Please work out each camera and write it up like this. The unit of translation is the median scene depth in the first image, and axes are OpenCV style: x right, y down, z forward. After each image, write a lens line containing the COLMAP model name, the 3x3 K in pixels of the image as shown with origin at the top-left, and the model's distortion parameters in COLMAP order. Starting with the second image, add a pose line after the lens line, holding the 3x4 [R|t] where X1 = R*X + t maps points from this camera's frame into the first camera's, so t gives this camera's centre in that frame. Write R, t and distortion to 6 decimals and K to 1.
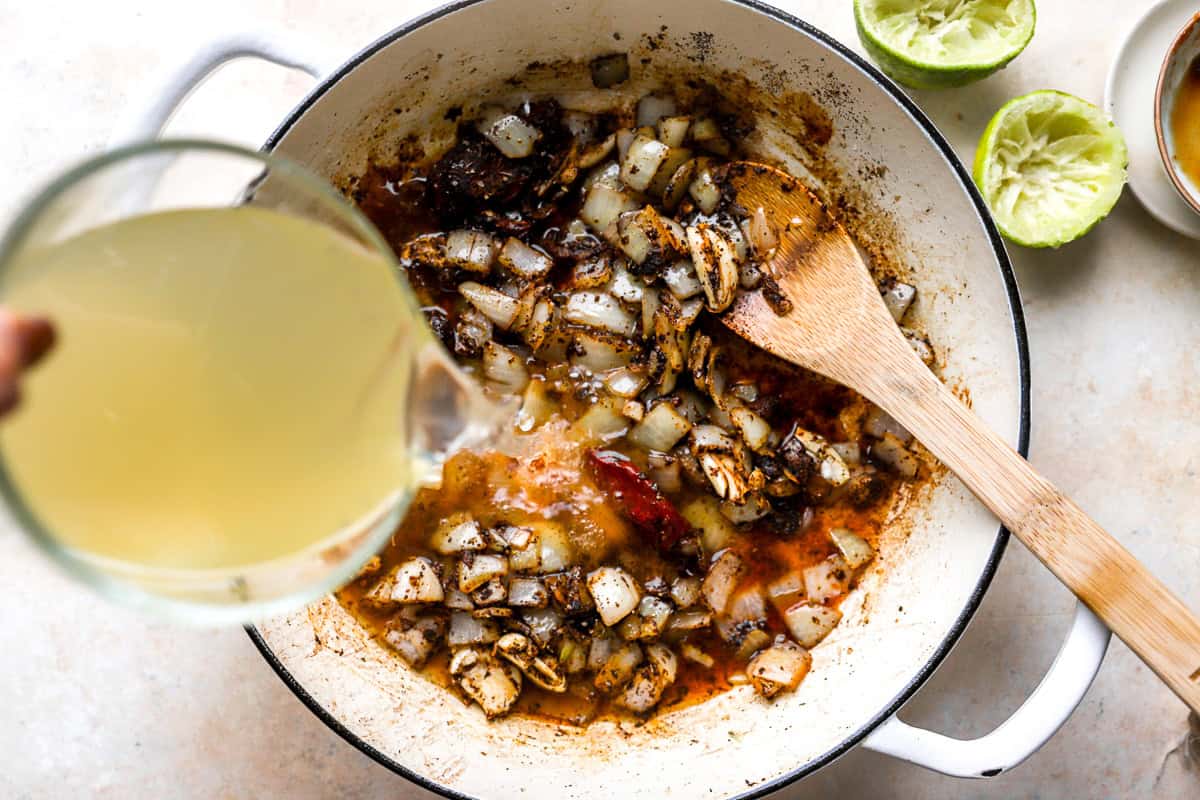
lens RADIAL K [[1086.3, 0, 609.9], [0, 1086.3, 416.2], [0, 0, 1]] dist [-0.023463, 0.026408]
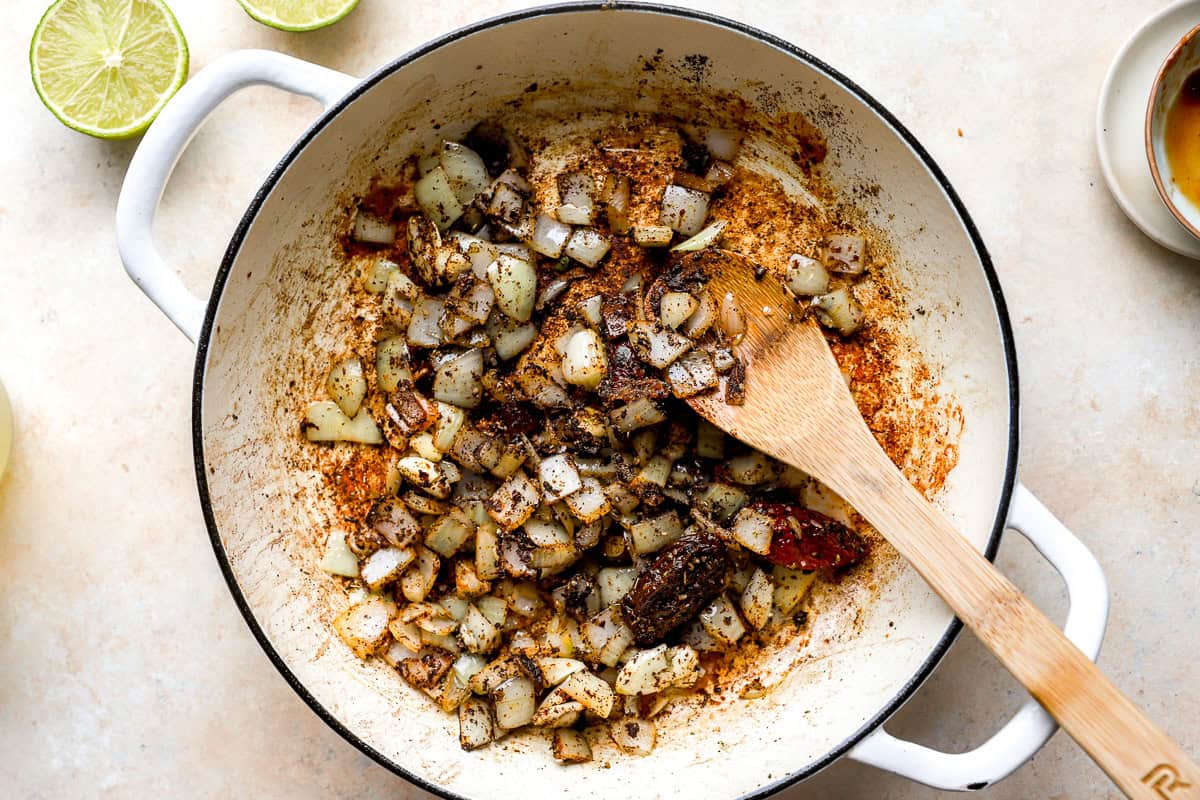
lens RADIAL K [[1314.8, 0, 547.4], [0, 1314.8, 417.8], [0, 0, 1]] dist [0.001513, 0.000000]
pose [[0.998408, 0.007180, -0.055938, 0.015849], [-0.007444, 0.999962, -0.004519, -0.006374], [0.055903, 0.004929, 0.998424, -0.236572]]
